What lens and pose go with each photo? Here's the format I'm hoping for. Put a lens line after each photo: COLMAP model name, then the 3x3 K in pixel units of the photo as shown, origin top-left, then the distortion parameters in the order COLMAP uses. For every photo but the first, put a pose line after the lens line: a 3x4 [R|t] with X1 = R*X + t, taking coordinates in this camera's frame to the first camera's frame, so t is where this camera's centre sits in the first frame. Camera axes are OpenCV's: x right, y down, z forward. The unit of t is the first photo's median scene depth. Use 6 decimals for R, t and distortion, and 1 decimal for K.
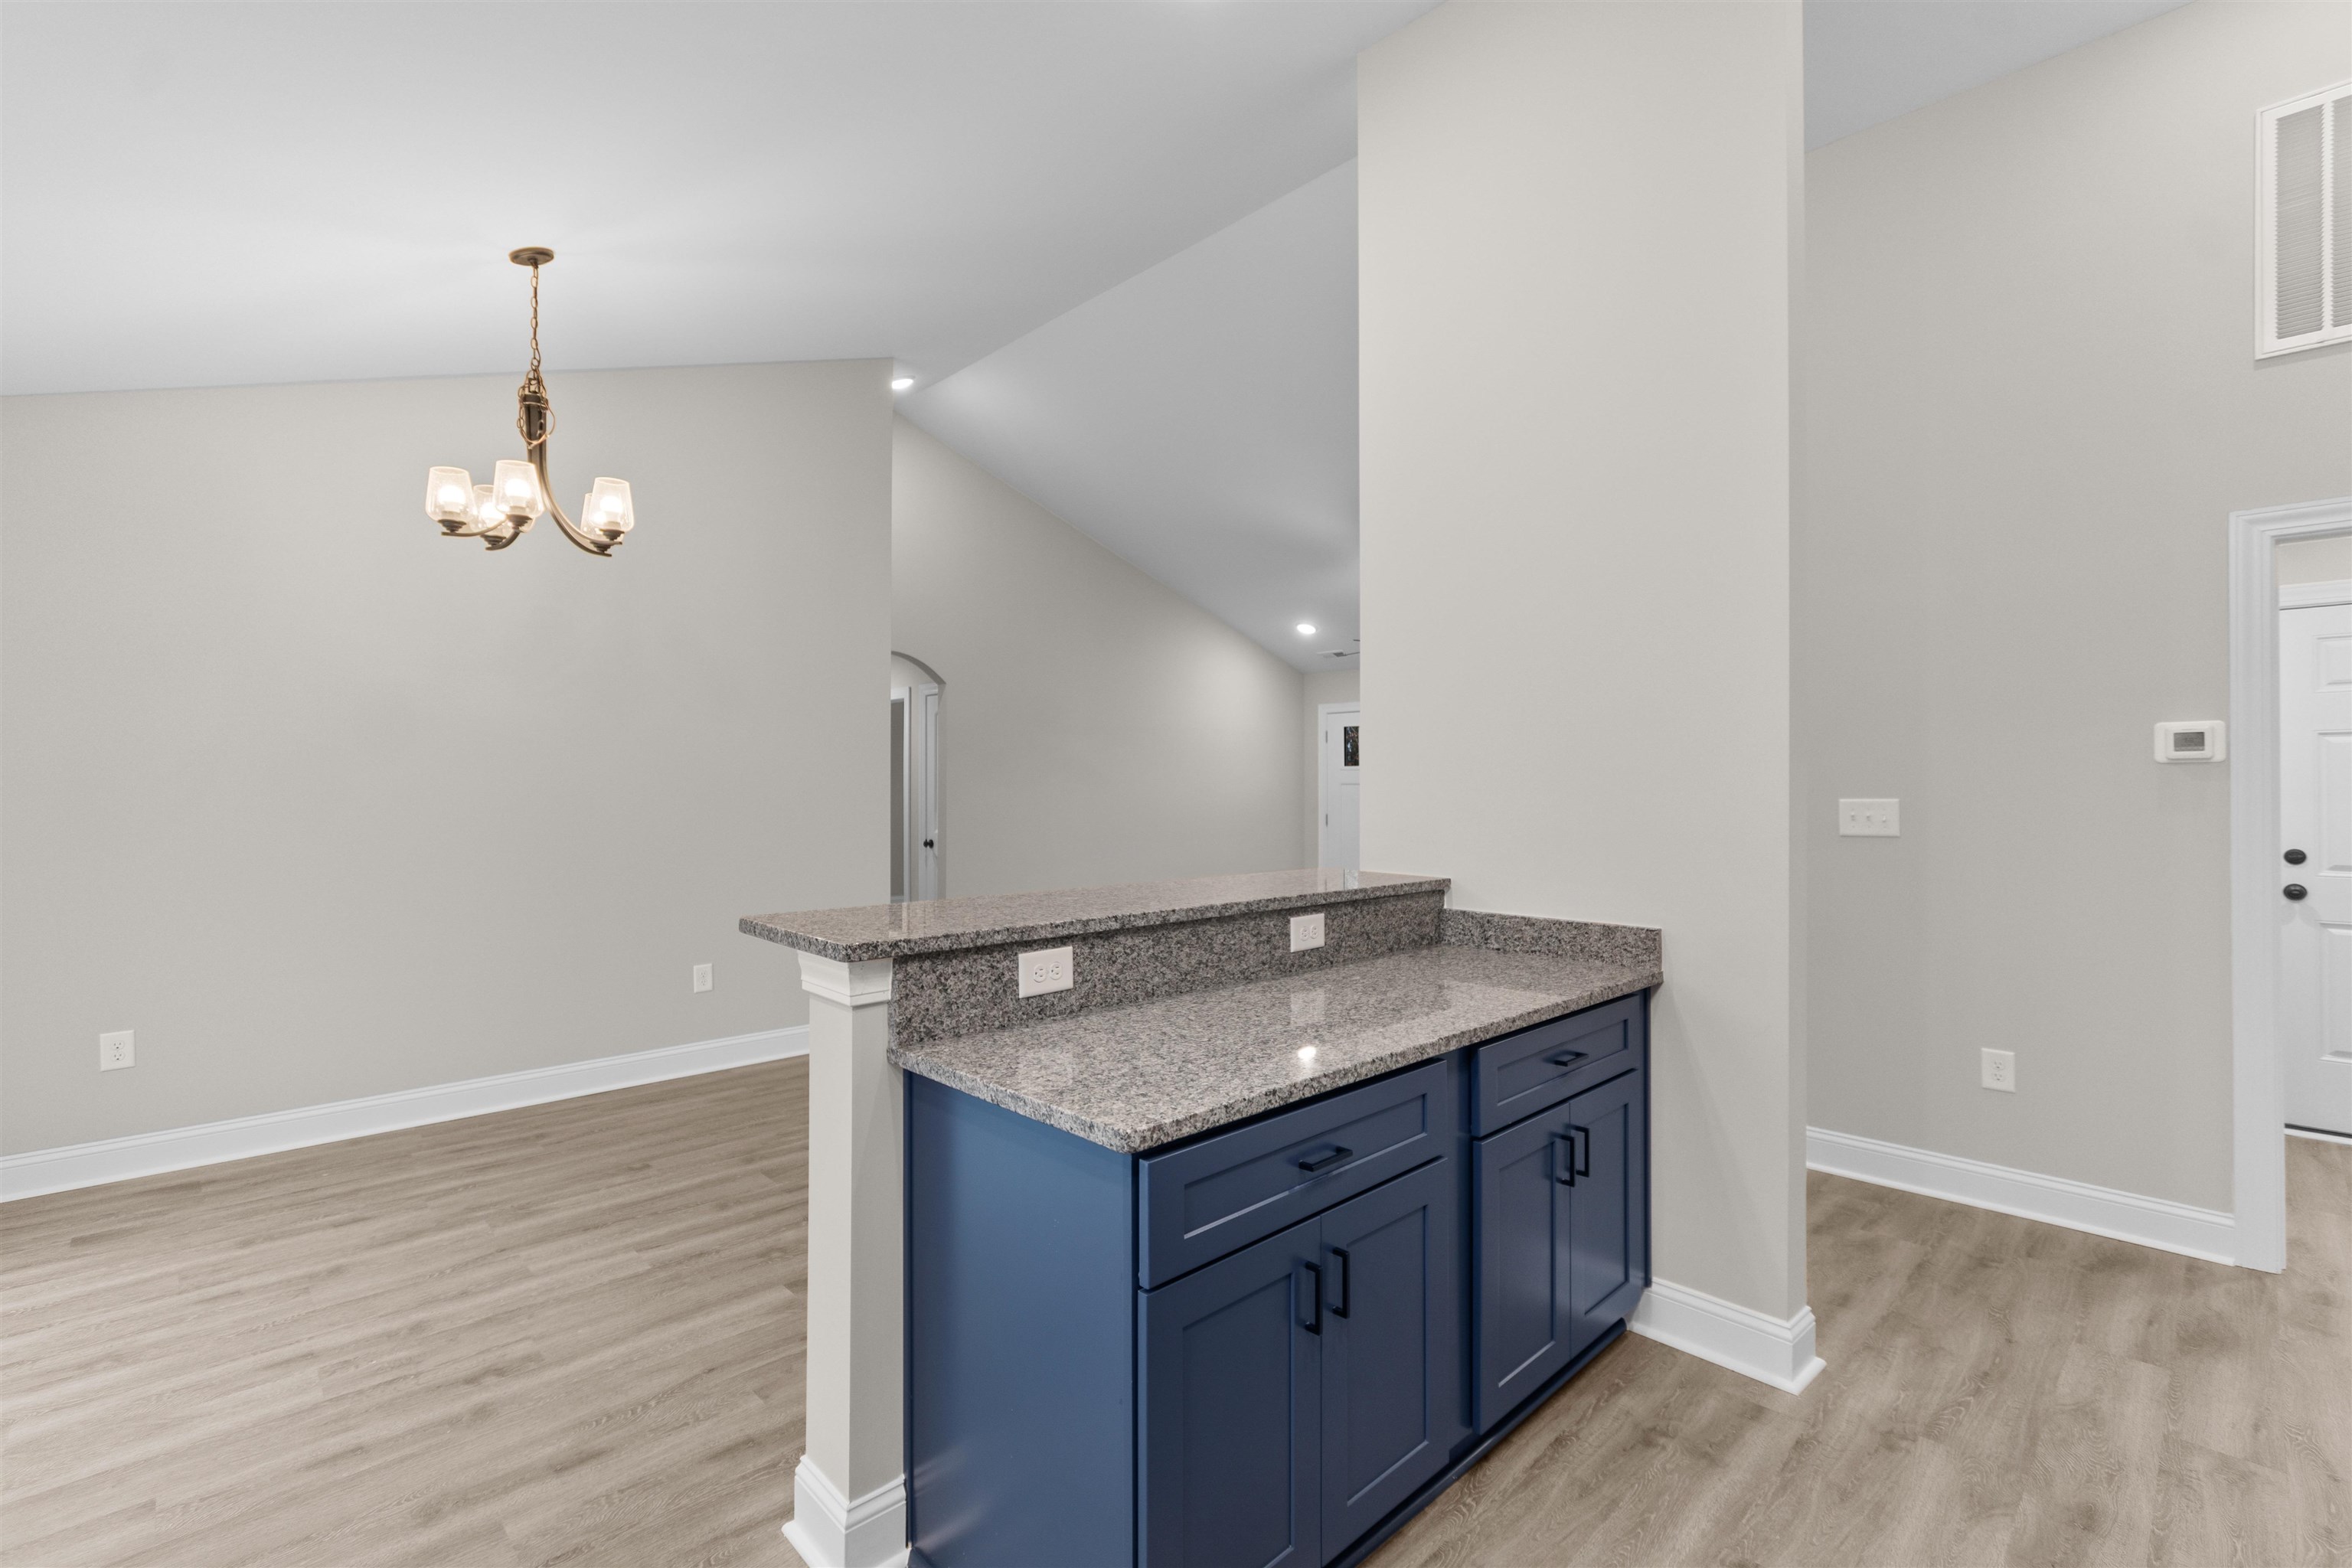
lens RADIAL K [[1034.3, 0, 1195.5], [0, 1034.3, 771.5], [0, 0, 1]] dist [0.004561, -0.000237]
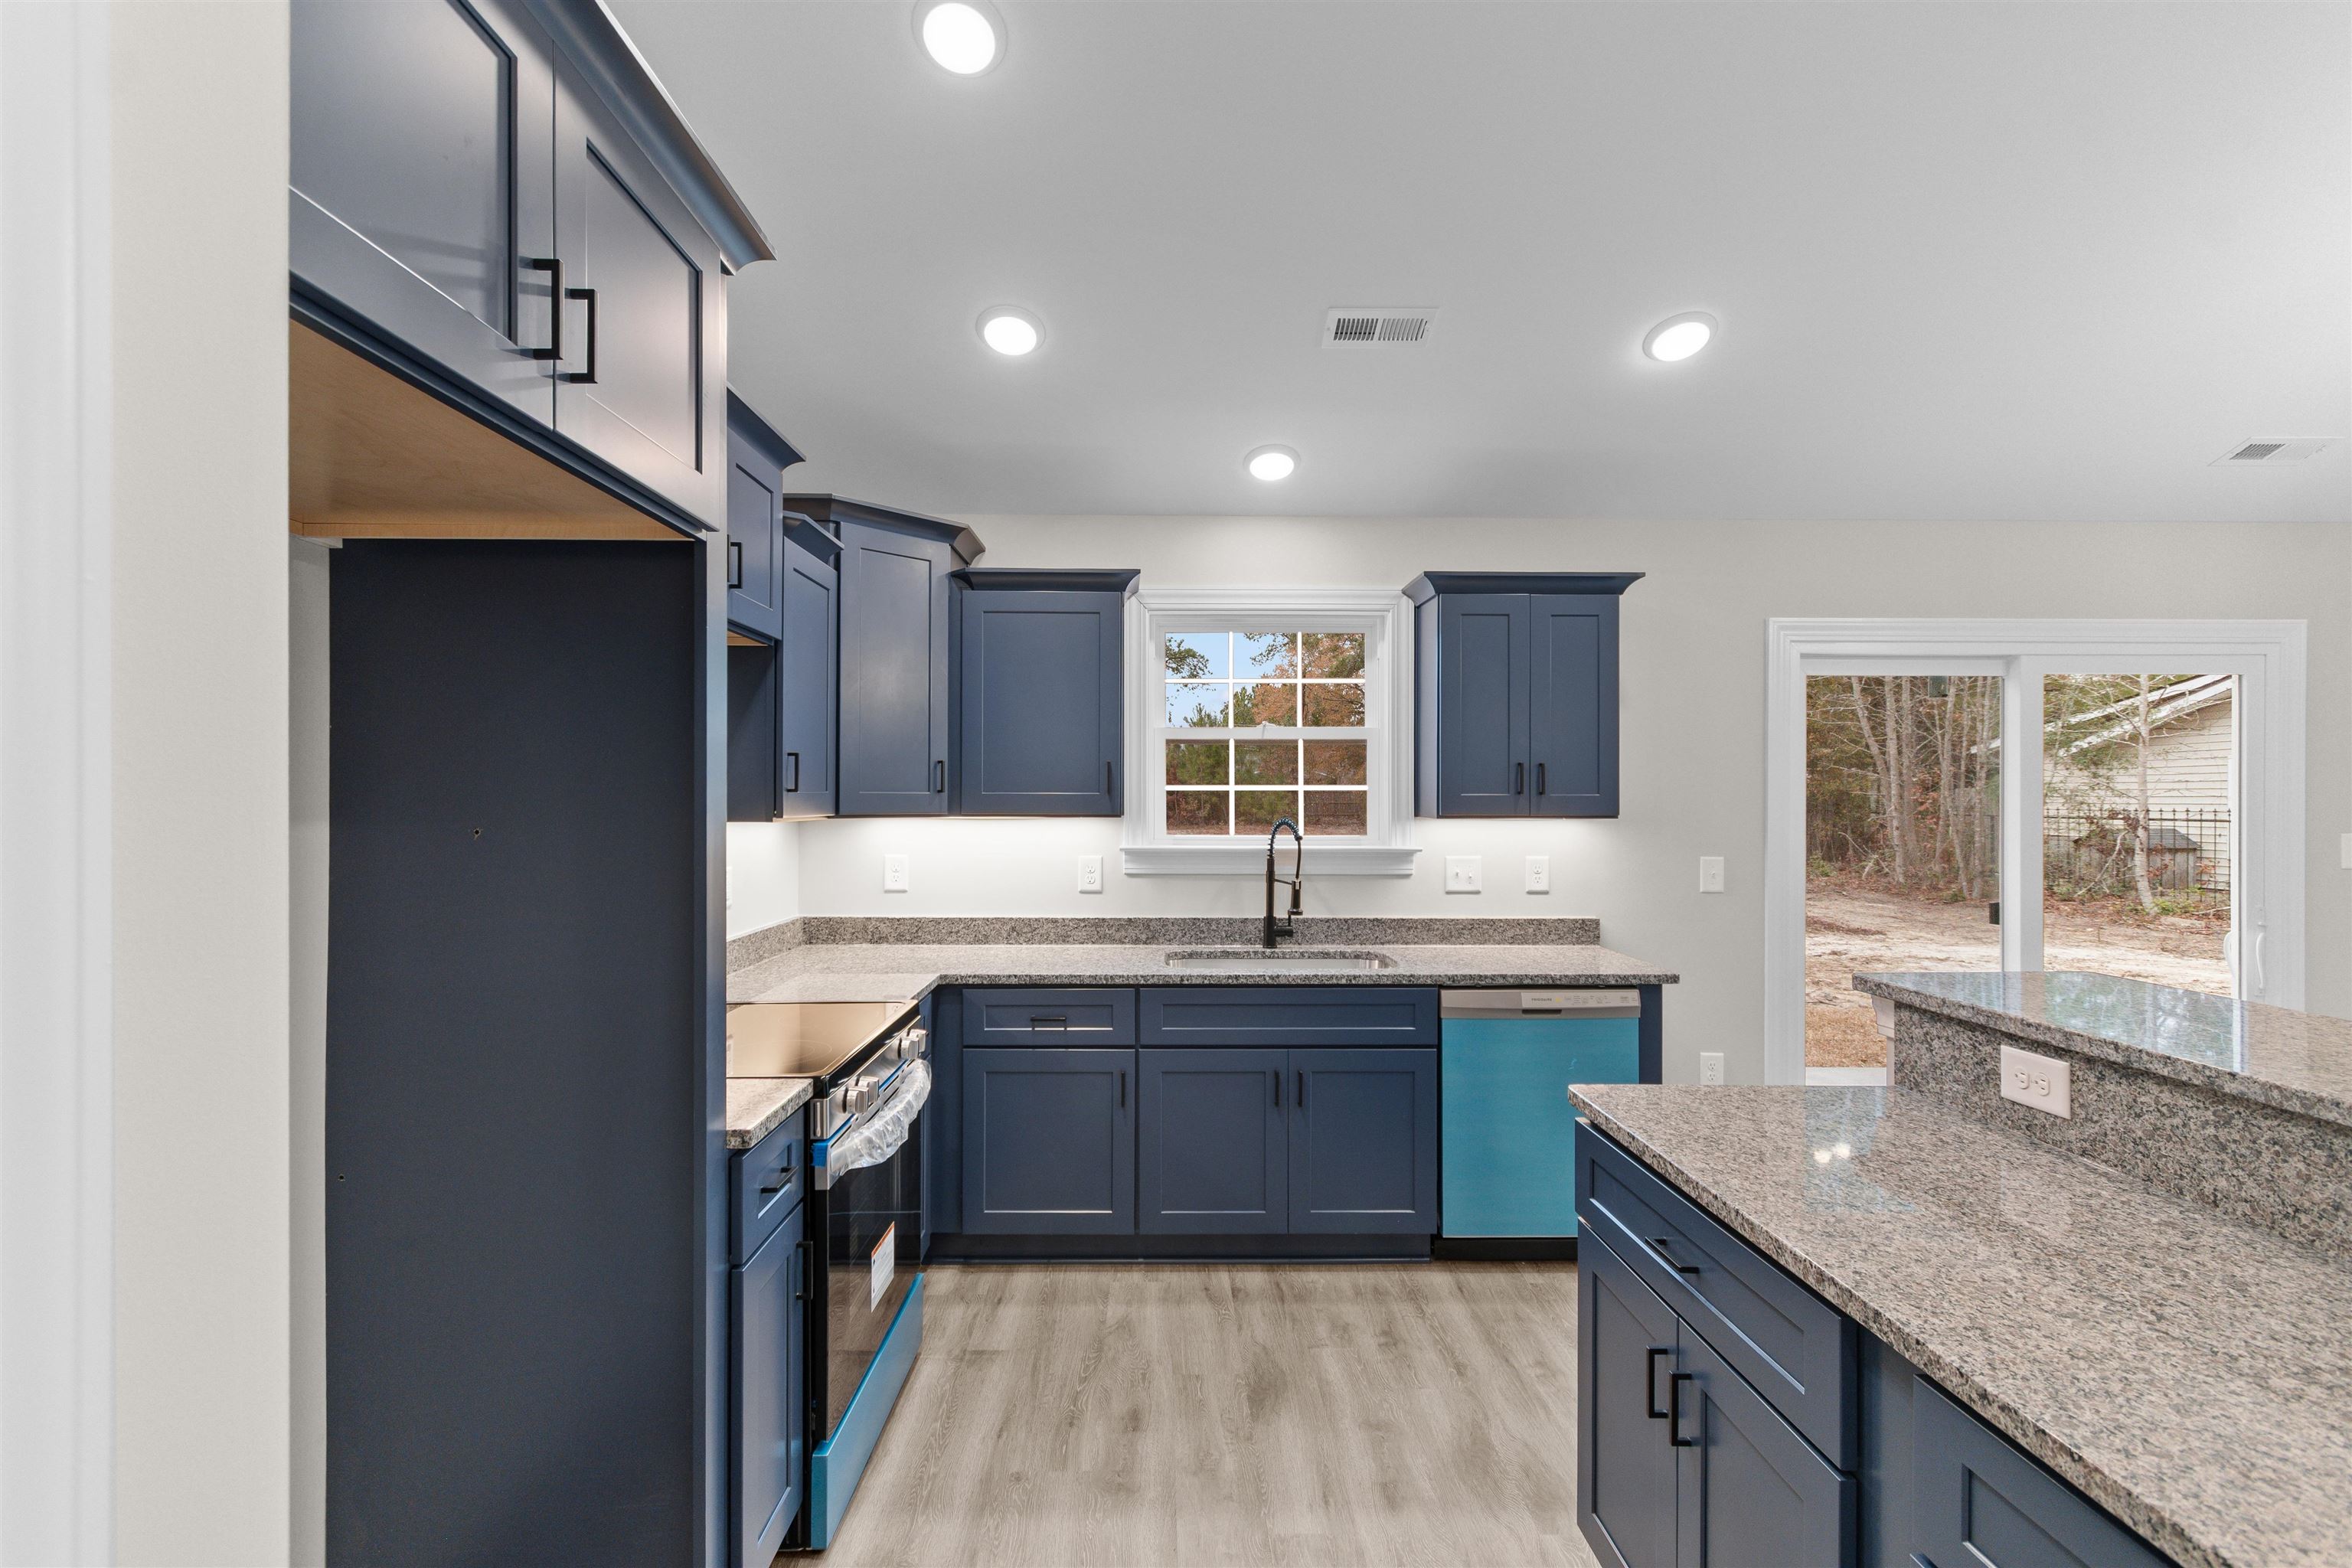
lens RADIAL K [[1034.3, 0, 1166.2], [0, 1034.3, 798.6], [0, 0, 1]] dist [0.004561, -0.000237]
pose [[-0.704261, -0.007823, -0.709898, 0.872038], [0.004065, 0.999878, -0.015052, -0.014874], [0.709929, -0.013486, -0.704144, 1.057778]]
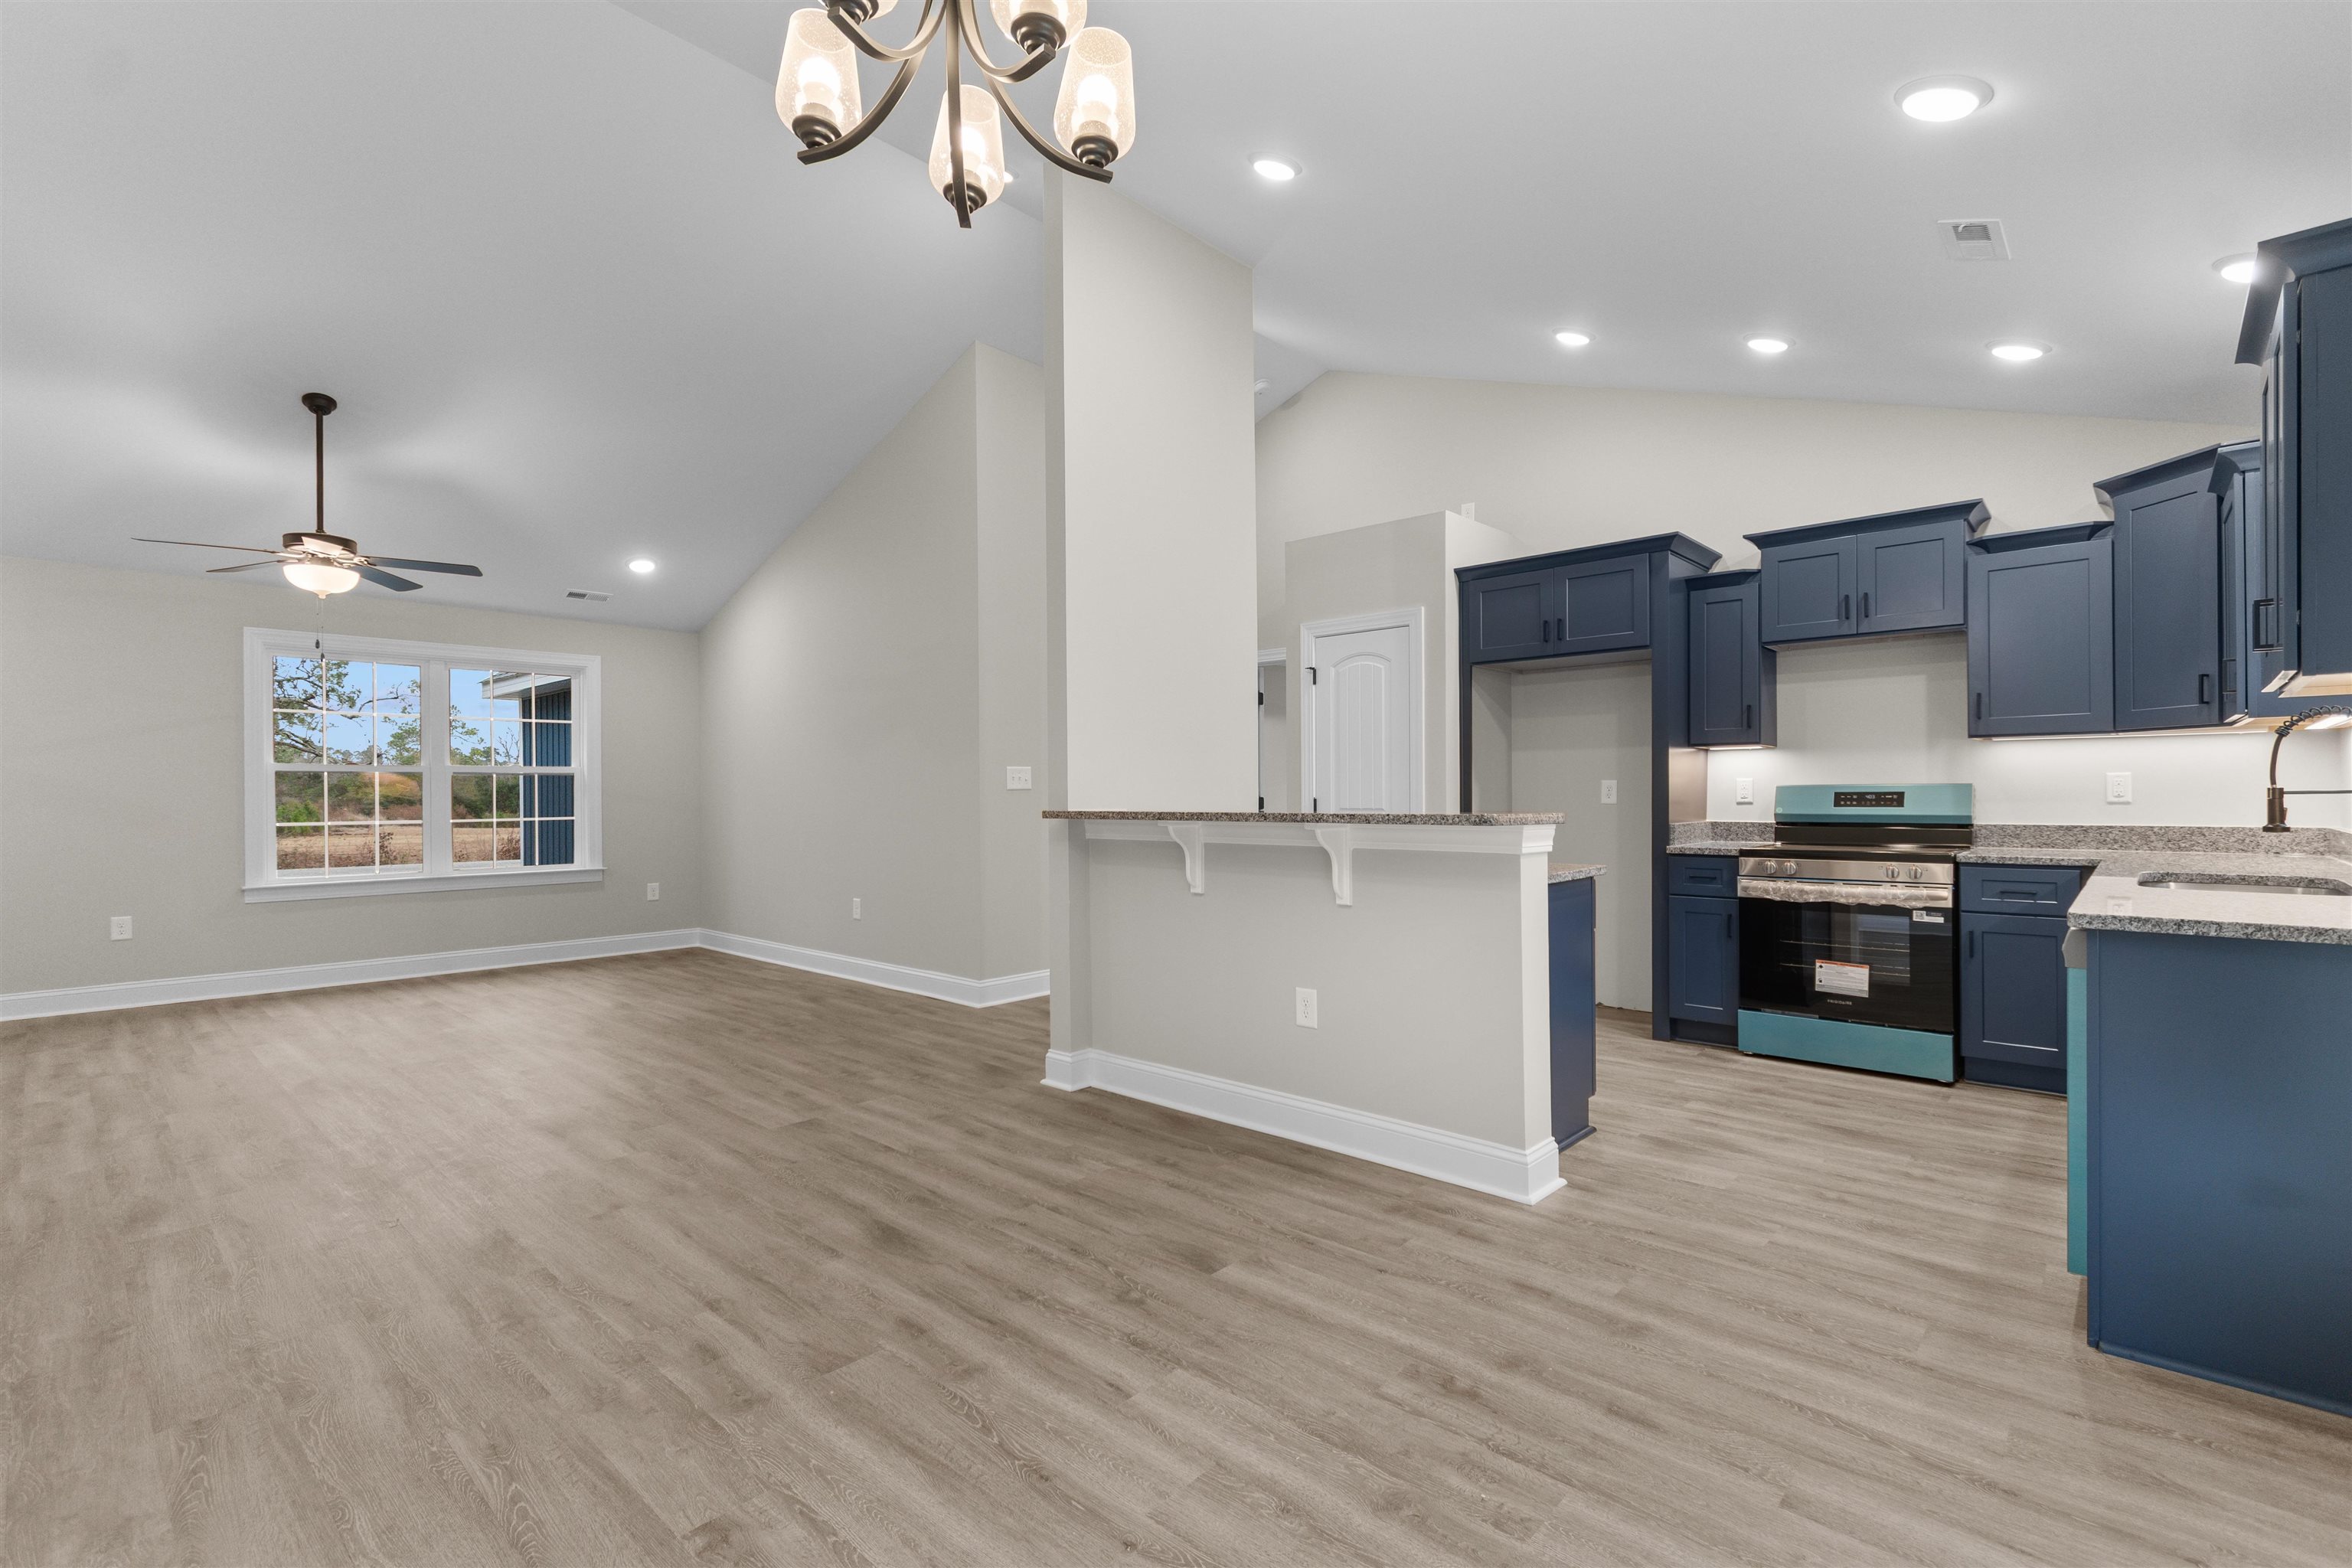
lens RADIAL K [[1034.3, 0, 1184.2], [0, 1034.3, 798.6], [0, 0, 1]] dist [0.004561, -0.000237]
pose [[-0.042832, -0.003945, 0.999075, -1.701777], [-0.004329, 0.999984, 0.003763, 0.119566], [-0.999073, -0.004163, -0.042848, 1.423702]]
